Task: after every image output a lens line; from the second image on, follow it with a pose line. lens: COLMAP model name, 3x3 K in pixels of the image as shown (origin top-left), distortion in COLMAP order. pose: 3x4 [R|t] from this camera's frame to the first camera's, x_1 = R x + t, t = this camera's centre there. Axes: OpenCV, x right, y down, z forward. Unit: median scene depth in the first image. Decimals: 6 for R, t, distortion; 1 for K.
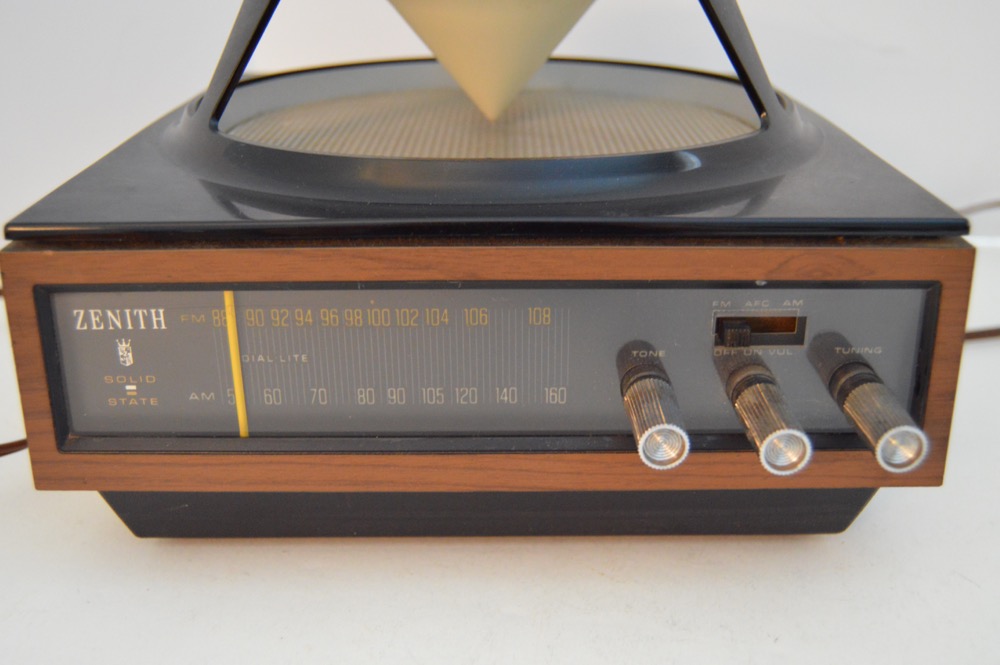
lens RADIAL K [[1046.4, 0, 500.0], [0, 1046.4, 332.5], [0, 0, 1]] dist [-0.084179, -0.012574]
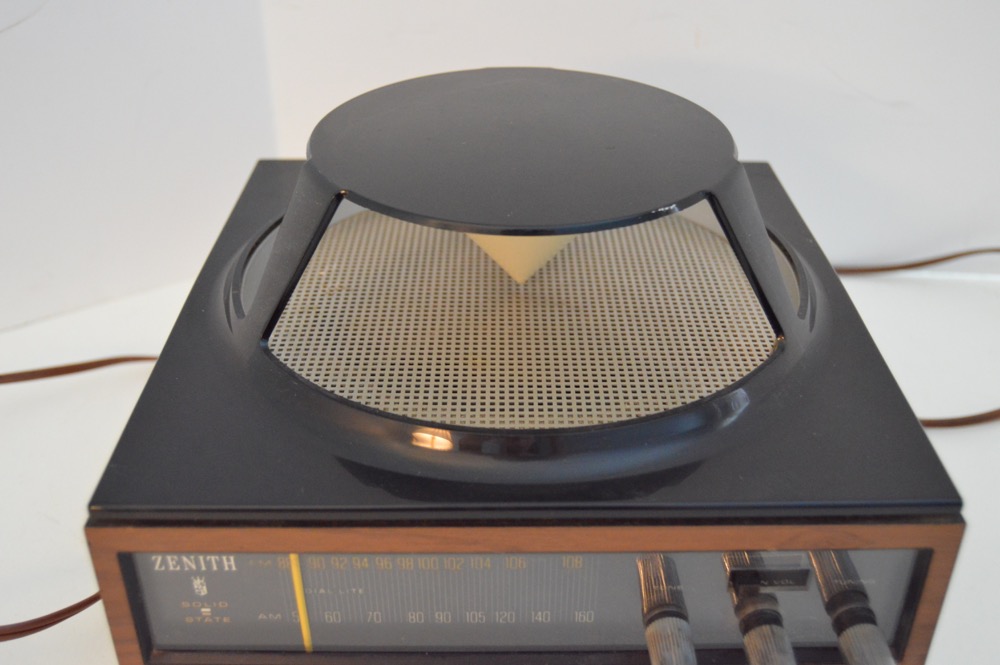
lens RADIAL K [[1046.4, 0, 500.0], [0, 1046.4, 332.5], [0, 0, 1]] dist [-0.084179, -0.012574]
pose [[0.999981, 0.000901, 0.006059, -0.045635], [-0.001932, 0.985030, 0.172373, -0.442598], [-0.005813, -0.172381, 0.985013, -0.052346]]
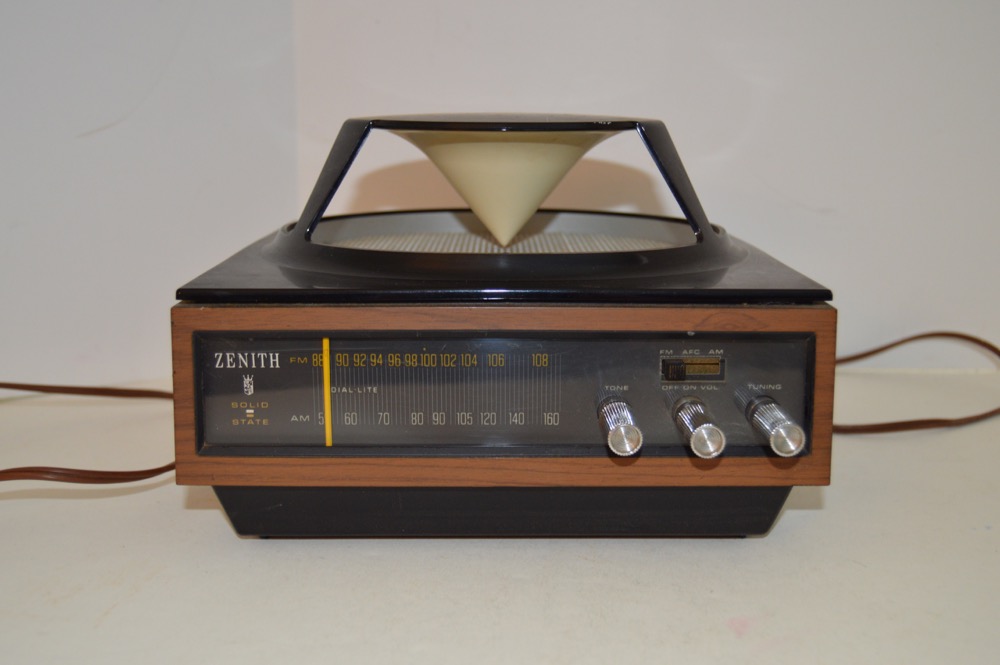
lens RADIAL K [[1072.9, 0, 500.0], [0, 1072.9, 332.5], [0, 0, 1]] dist [-0.086586, -0.001094]
pose [[0.999969, 0.005675, 0.005490, -0.025576], [-0.004515, 0.981380, -0.192022, 0.228436], [-0.006477, 0.191991, 0.981375, -0.453779]]
